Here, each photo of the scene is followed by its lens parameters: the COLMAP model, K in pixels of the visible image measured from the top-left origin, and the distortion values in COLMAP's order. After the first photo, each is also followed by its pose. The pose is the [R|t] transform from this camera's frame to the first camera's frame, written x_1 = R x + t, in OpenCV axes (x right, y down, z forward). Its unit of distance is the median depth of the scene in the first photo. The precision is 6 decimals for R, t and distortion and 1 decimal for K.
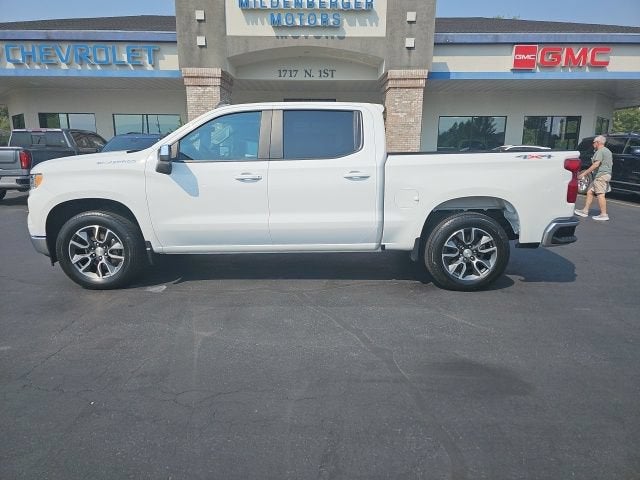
lens RADIAL K [[421.9, 0, 315.9], [0, 421.9, 234.3], [0, 0, 1]] dist [0.063406, -0.052294]
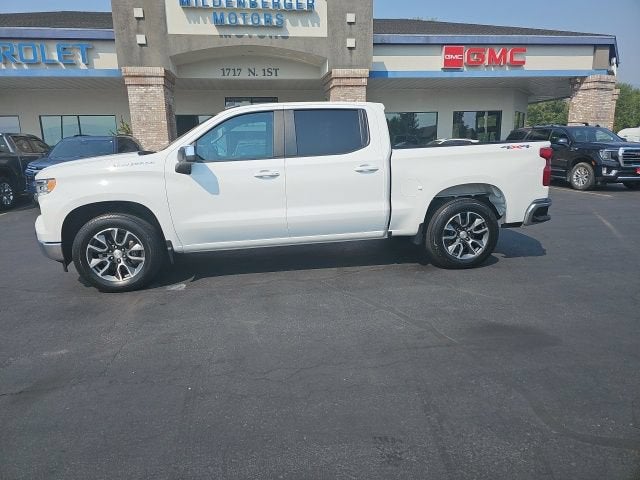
lens RADIAL K [[421.9, 0, 308.5], [0, 421.9, 231.0], [0, 0, 1]] dist [0.063406, -0.052294]
pose [[0.988561, -0.056000, 0.140038, -0.054031], [0.056368, 0.998409, 0.001340, 0.002656], [-0.139891, 0.006569, 0.990145, -0.013832]]
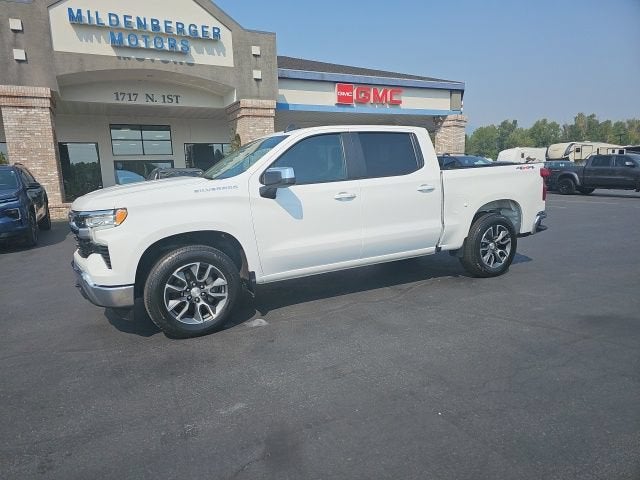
lens RADIAL K [[421.9, 0, 309.7], [0, 421.9, 238.4], [0, 0, 1]] dist [0.063406, -0.052294]
pose [[0.887772, -0.106056, 0.447898, -0.181313], [0.130022, 0.991244, -0.023003, -0.005035], [-0.441537, 0.078658, 0.893789, 0.030925]]
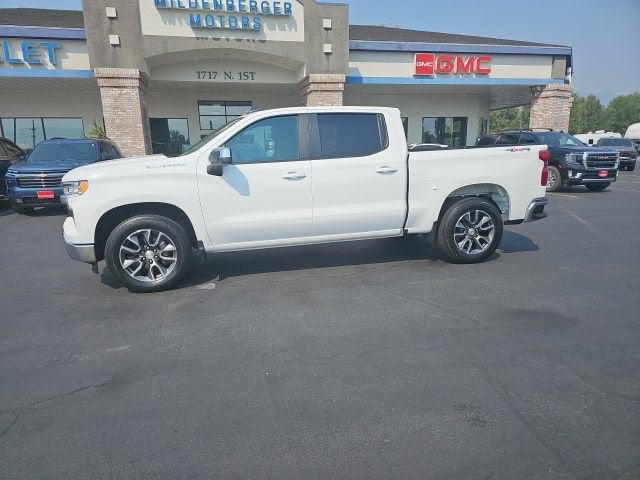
lens RADIAL K [[421.9, 0, 308.3], [0, 421.9, 240.4], [0, 0, 1]] dist [0.063406, -0.052294]
pose [[0.972053, -0.073358, 0.223004, -0.097071], [0.071342, 0.997305, 0.017093, 0.004134], [-0.223657, -0.000705, 0.974668, -0.019135]]
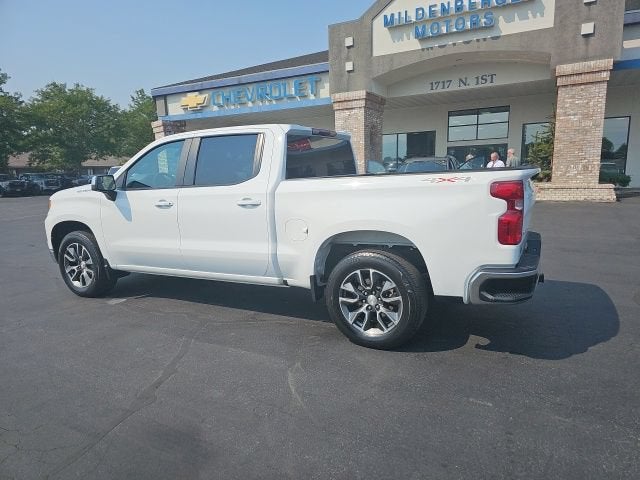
lens RADIAL K [[421.9, 0, 318.3], [0, 421.9, 238.6], [0, 0, 1]] dist [0.063406, -0.052294]
pose [[0.883013, 0.044378, -0.467245, 0.169614], [-0.057557, 0.998245, -0.013962, -0.014586], [0.465805, 0.039222, 0.884018, 0.065741]]
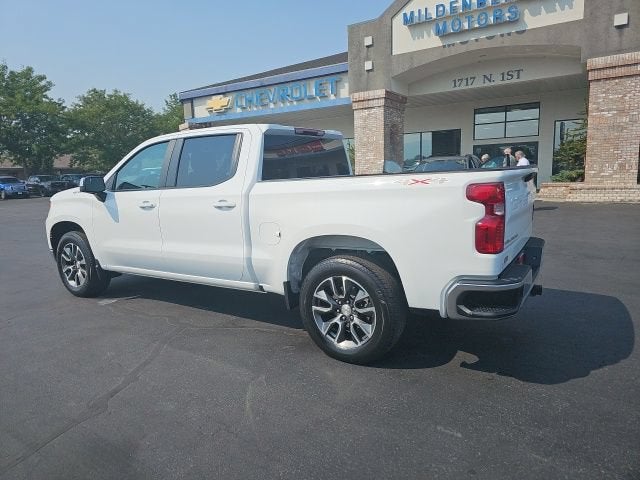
lens RADIAL K [[421.9, 0, 307.2], [0, 421.9, 225.2], [0, 0, 1]] dist [0.063406, -0.052294]
pose [[0.835469, 0.037727, -0.548242, 0.187608], [-0.069983, 0.996822, -0.038052, -0.018945], [0.545064, 0.070159, 0.835454, 0.089074]]
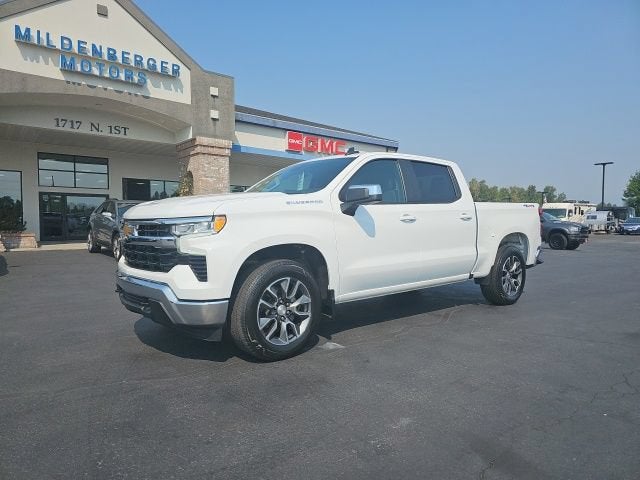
lens RADIAL K [[421.9, 0, 318.1], [0, 421.9, 236.3], [0, 0, 1]] dist [0.063406, -0.052294]
pose [[0.773355, -0.023827, 0.633525, -0.256603], [0.123787, 0.985735, -0.114036, 0.000445], [-0.621770, 0.166612, 0.765272, 0.085906]]
